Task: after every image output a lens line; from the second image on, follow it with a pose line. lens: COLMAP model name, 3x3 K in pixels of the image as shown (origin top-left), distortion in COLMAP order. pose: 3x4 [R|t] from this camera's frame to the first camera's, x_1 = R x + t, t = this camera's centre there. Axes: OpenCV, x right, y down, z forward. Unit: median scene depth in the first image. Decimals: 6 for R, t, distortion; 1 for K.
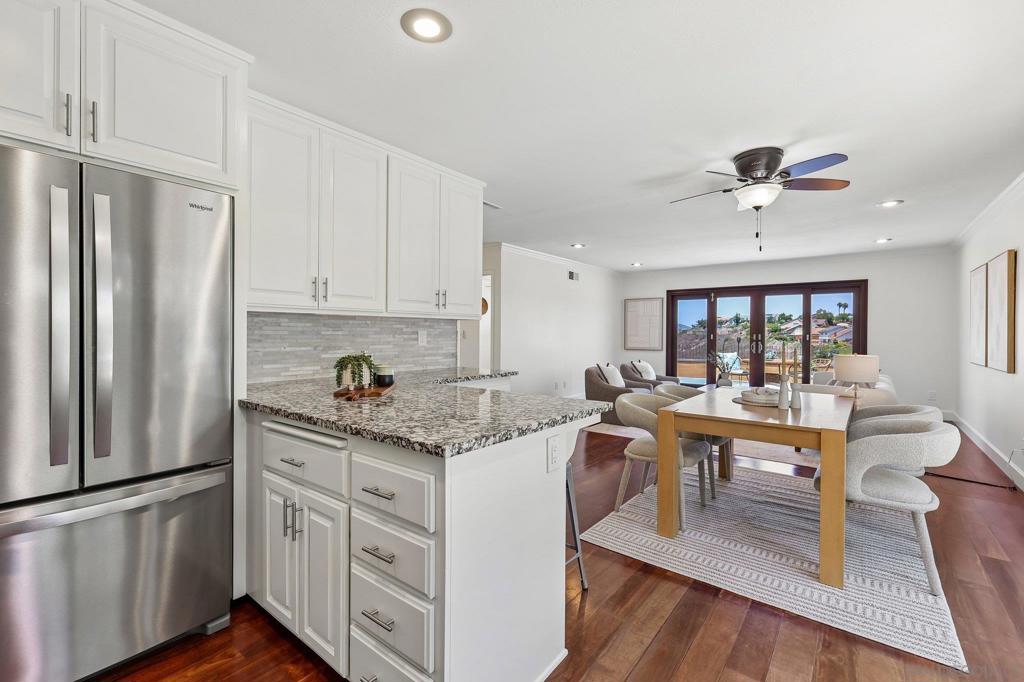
lens RADIAL K [[438.5, 0, 516.6], [0, 438.5, 335.3], [0, 0, 1]] dist [0.000485, -0.000436]
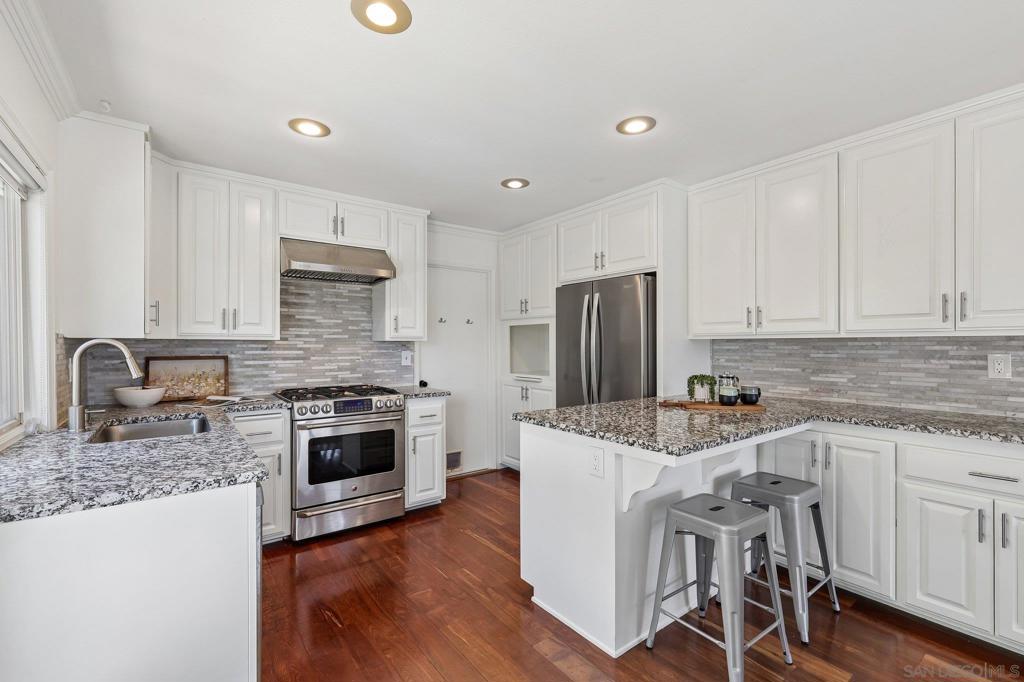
lens RADIAL K [[438.5, 0, 507.9], [0, 438.5, 346.4], [0, 0, 1]] dist [0.000485, -0.000436]
pose [[-0.255401, -0.000394, -0.966835, 0.726517], [-0.004308, 0.999990, 0.000730, -0.024594], [0.966826, 0.004352, -0.255401, 0.599084]]
